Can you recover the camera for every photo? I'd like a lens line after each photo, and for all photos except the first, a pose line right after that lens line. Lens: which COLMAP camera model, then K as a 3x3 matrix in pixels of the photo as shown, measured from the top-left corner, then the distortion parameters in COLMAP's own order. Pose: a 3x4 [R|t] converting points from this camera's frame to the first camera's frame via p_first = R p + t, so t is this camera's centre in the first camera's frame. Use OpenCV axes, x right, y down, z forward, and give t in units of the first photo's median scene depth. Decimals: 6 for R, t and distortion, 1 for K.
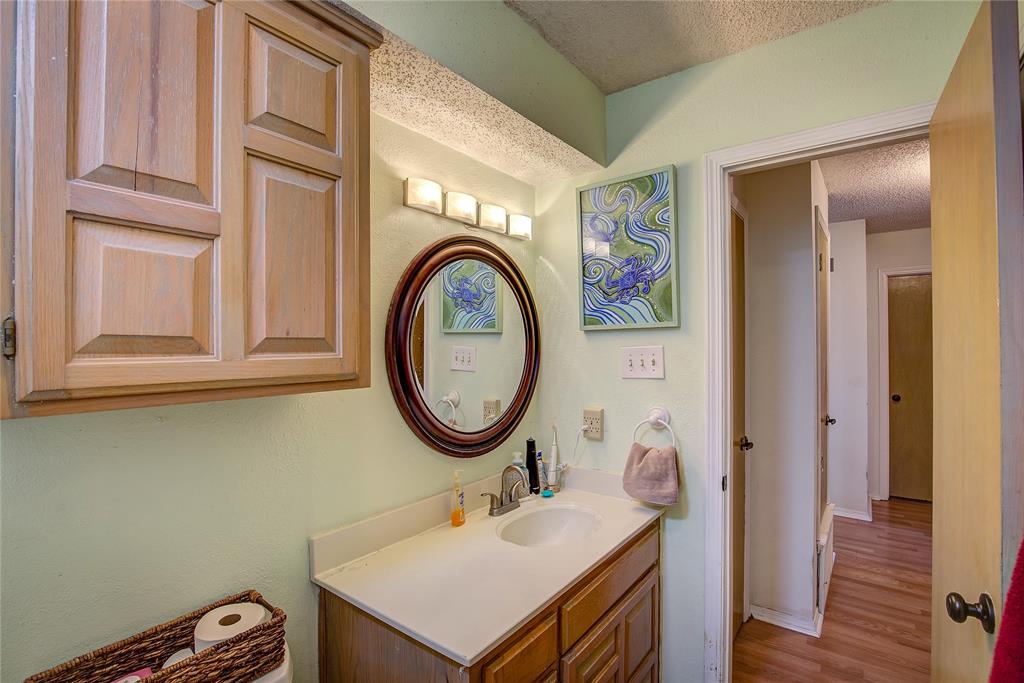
lens RADIAL K [[467.0, 0, 508.6], [0, 467.0, 342.6], [0, 0, 1]] dist [-0.035805, 0.006454]
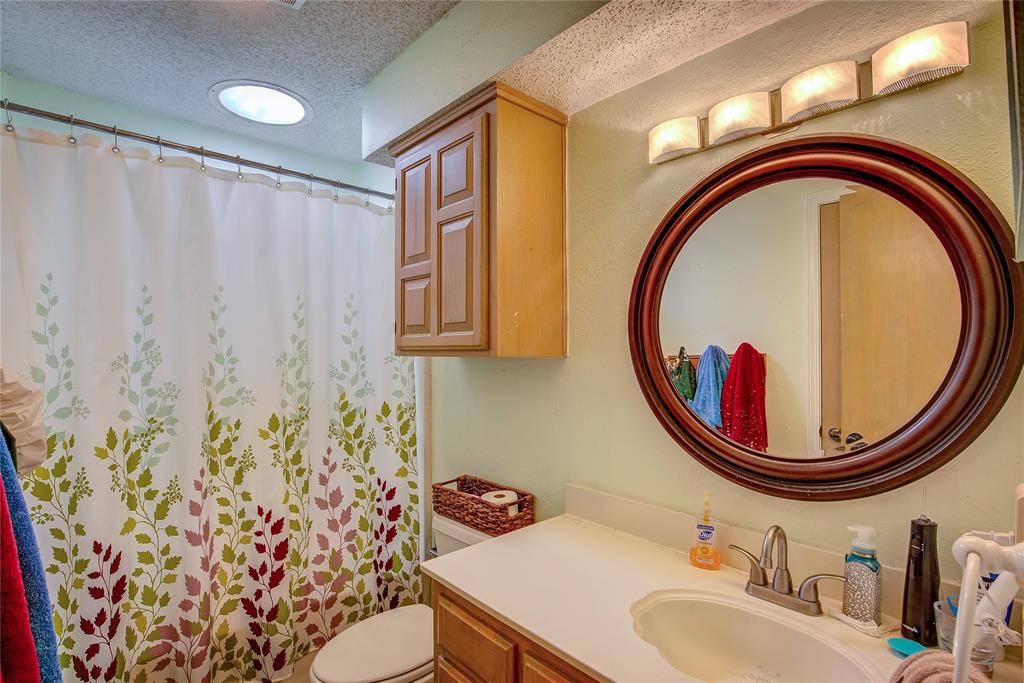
lens RADIAL K [[467.0, 0, 508.3], [0, 467.0, 346.8], [0, 0, 1]] dist [-0.035805, 0.006454]
pose [[-0.151310, 0.000292, -0.988486, 1.020218], [0.008980, 0.999959, -0.001079, 0.070252], [0.988446, -0.009040, -0.151306, 1.265575]]
